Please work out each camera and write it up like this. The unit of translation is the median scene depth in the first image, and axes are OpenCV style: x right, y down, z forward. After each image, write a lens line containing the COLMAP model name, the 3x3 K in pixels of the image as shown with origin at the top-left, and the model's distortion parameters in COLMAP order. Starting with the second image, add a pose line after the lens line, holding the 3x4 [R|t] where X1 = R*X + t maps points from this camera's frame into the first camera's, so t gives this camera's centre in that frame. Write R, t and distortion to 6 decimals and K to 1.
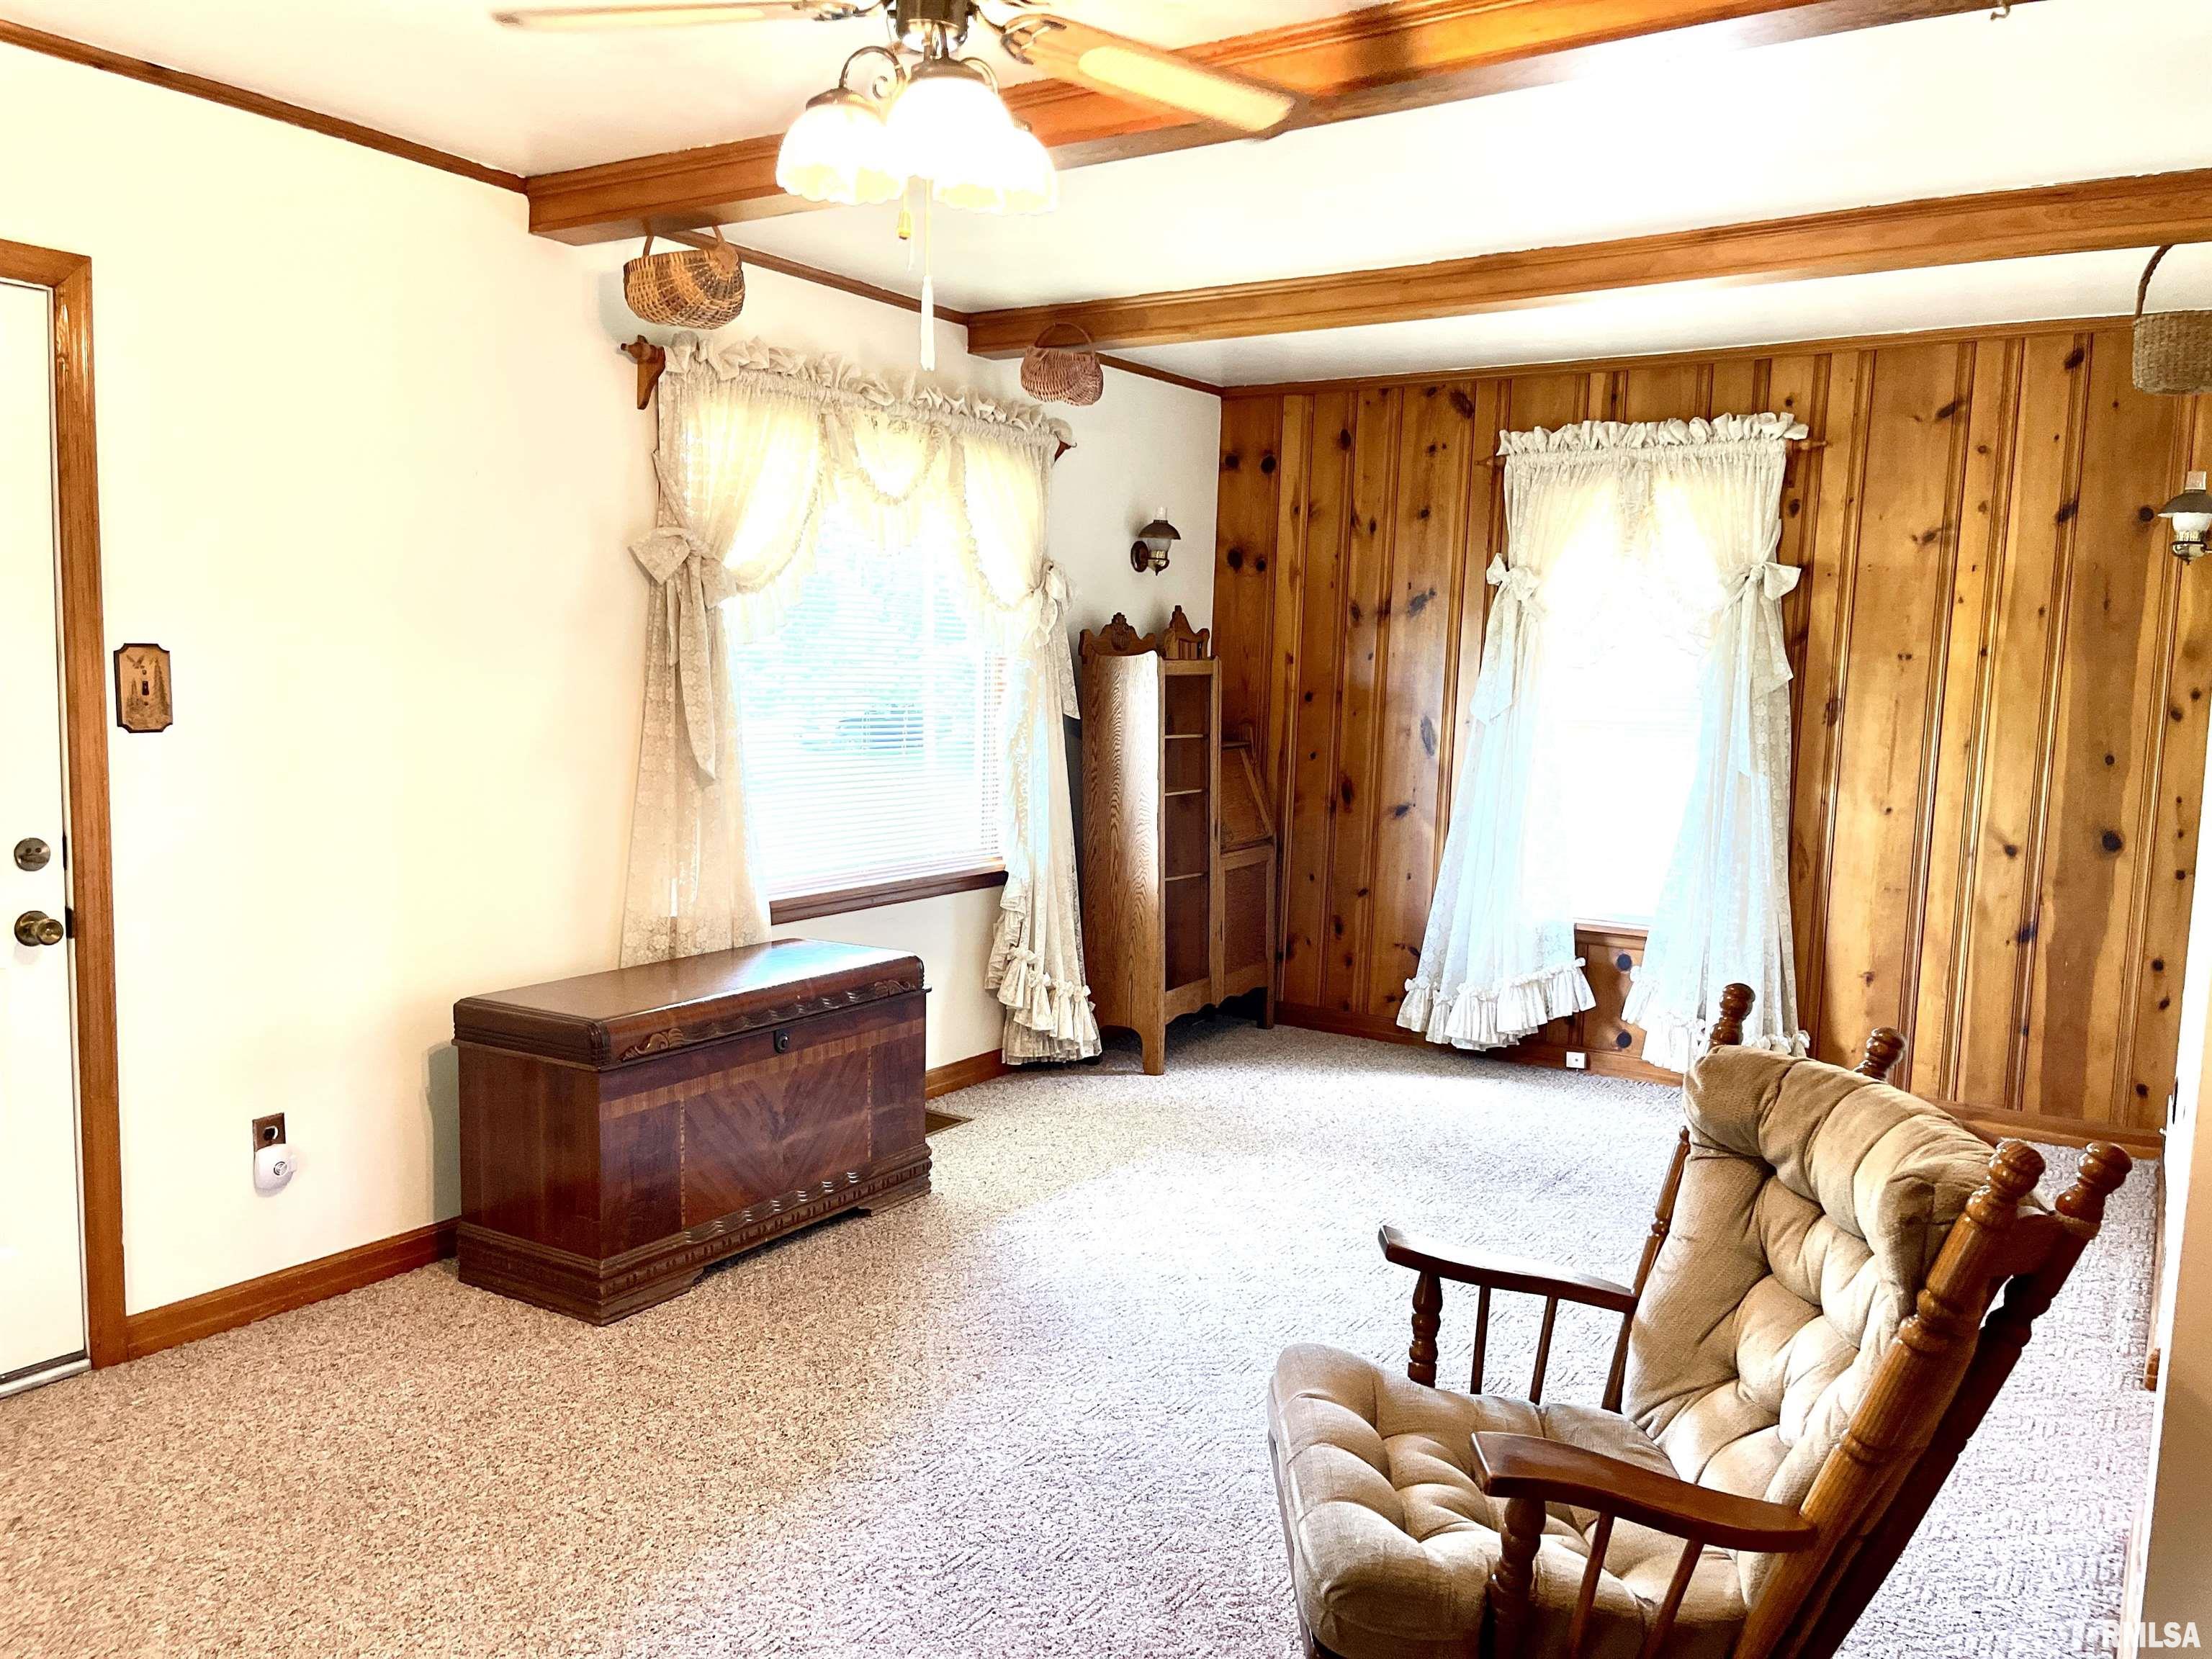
lens RADIAL K [[1667.3, 0, 1108.2], [0, 1667.3, 821.6], [0, 0, 1]] dist [0.063313, -0.090392]
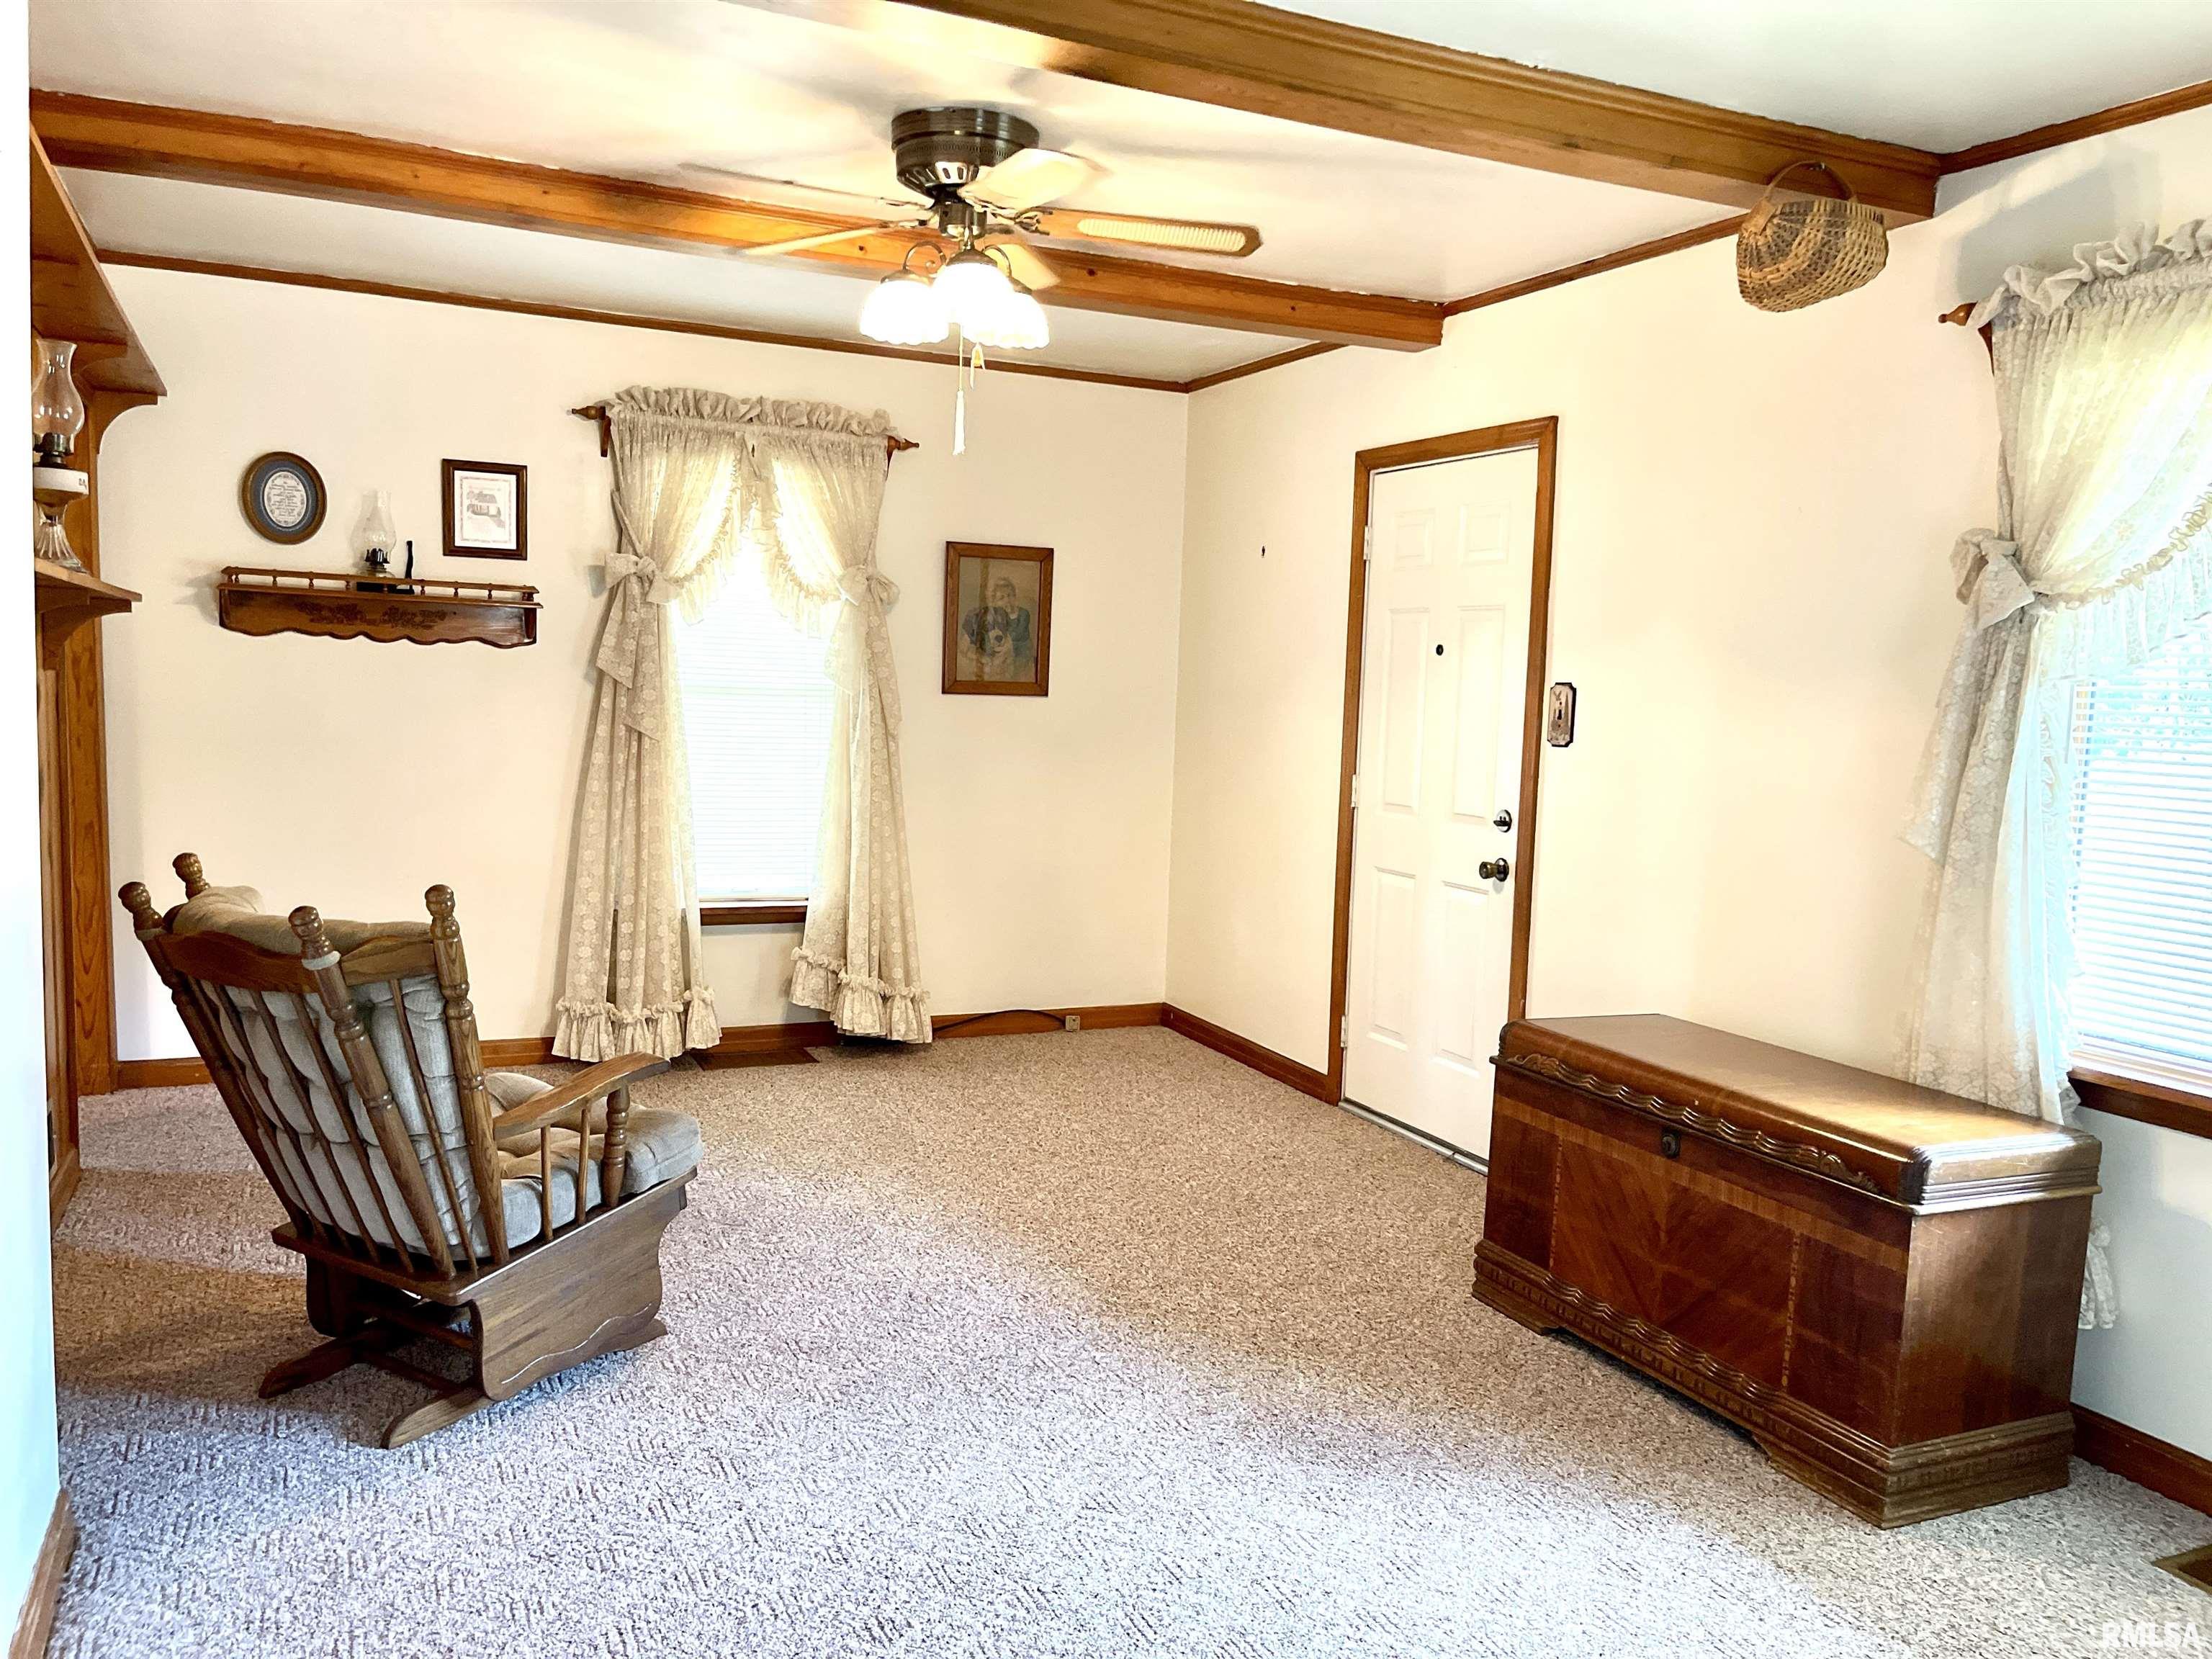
lens RADIAL K [[1667.3, 0, 1091.9], [0, 1667.3, 833.9], [0, 0, 1]] dist [0.063313, -0.090392]
pose [[-0.515185, 0.032167, -0.856475, 0.706252], [-0.150341, 0.980410, 0.127255, -0.088523], [0.843790, 0.194323, -0.500256, 1.211243]]
